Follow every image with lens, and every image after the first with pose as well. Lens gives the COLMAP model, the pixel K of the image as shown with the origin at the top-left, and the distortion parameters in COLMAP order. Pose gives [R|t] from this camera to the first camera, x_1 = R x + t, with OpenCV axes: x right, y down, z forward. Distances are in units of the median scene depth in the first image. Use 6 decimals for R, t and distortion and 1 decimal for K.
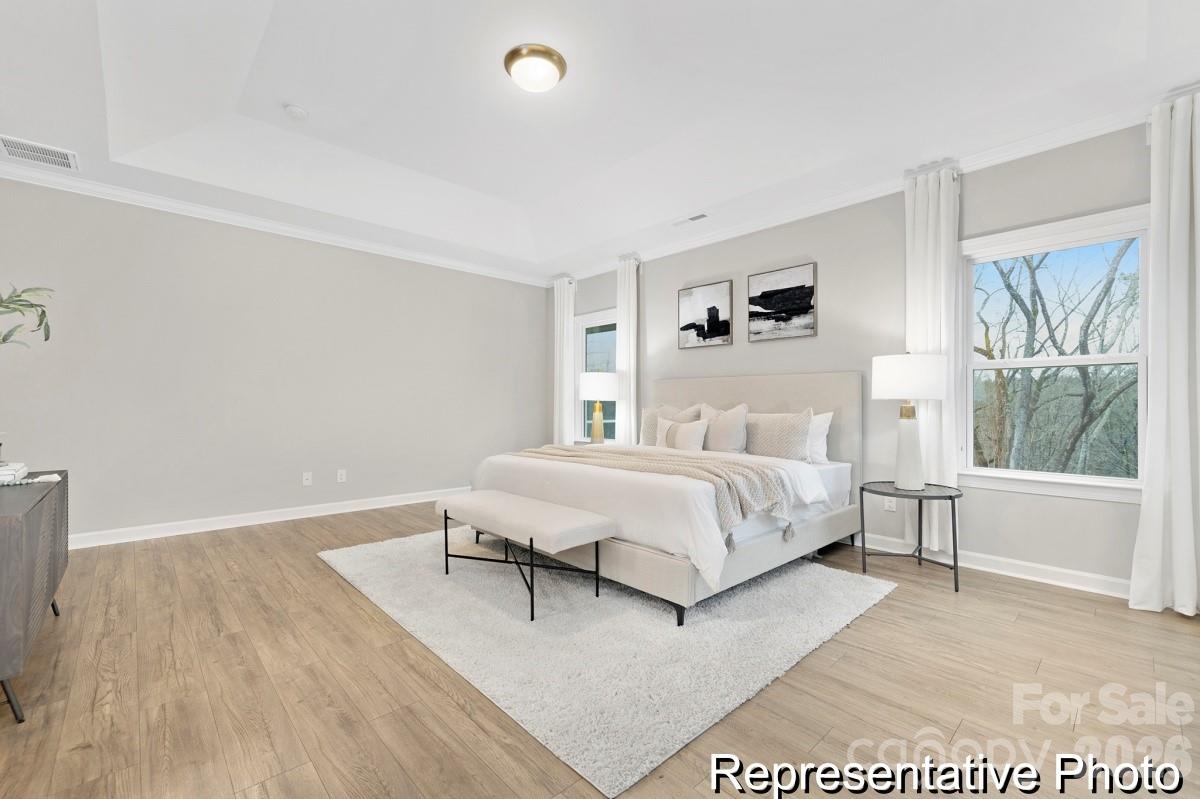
lens RADIAL K [[513.1, 0, 599.9], [0, 513.1, 399.3], [0, 0, 1]] dist [-0.005003, 0.000294]
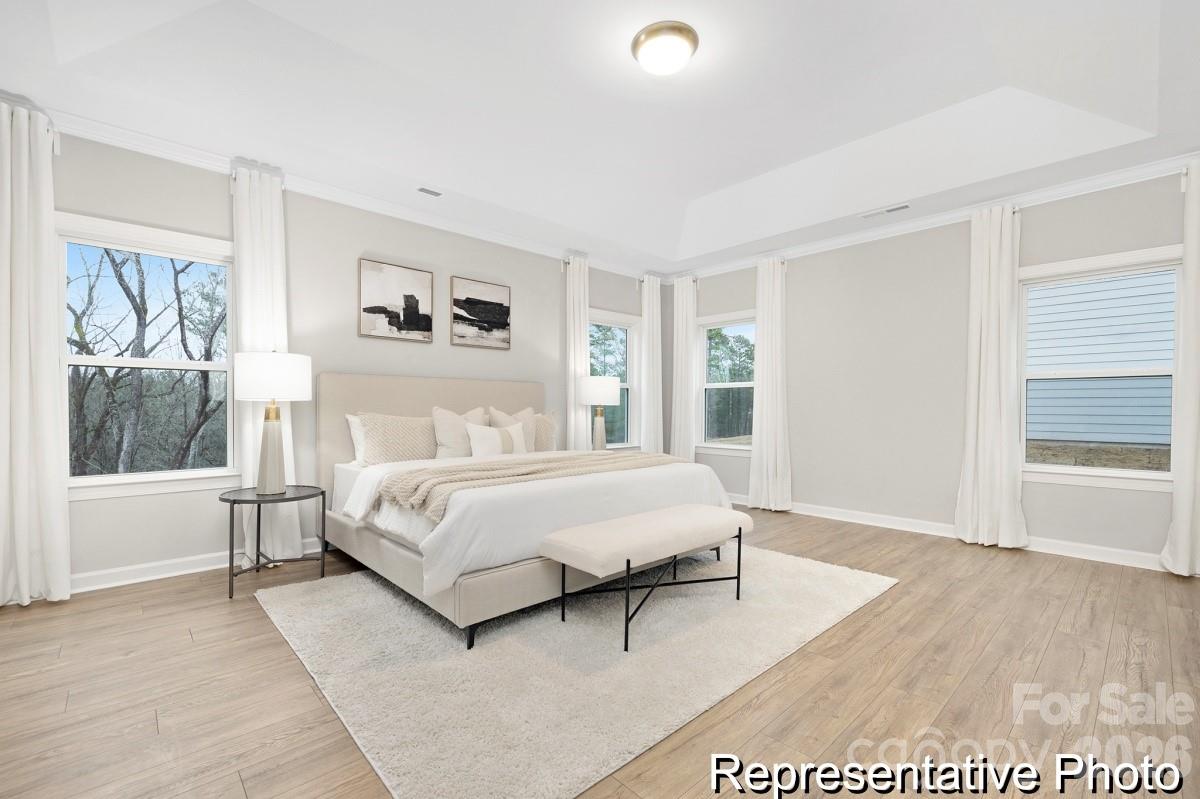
lens RADIAL K [[513.1, 0, 589.0], [0, 513.1, 421.3], [0, 0, 1]] dist [-0.005003, 0.000294]
pose [[0.004091, -0.026452, 0.999642, -0.694388], [-0.015304, 0.999531, 0.026512, 0.006460], [-0.999875, -0.015407, 0.003684, 0.733756]]
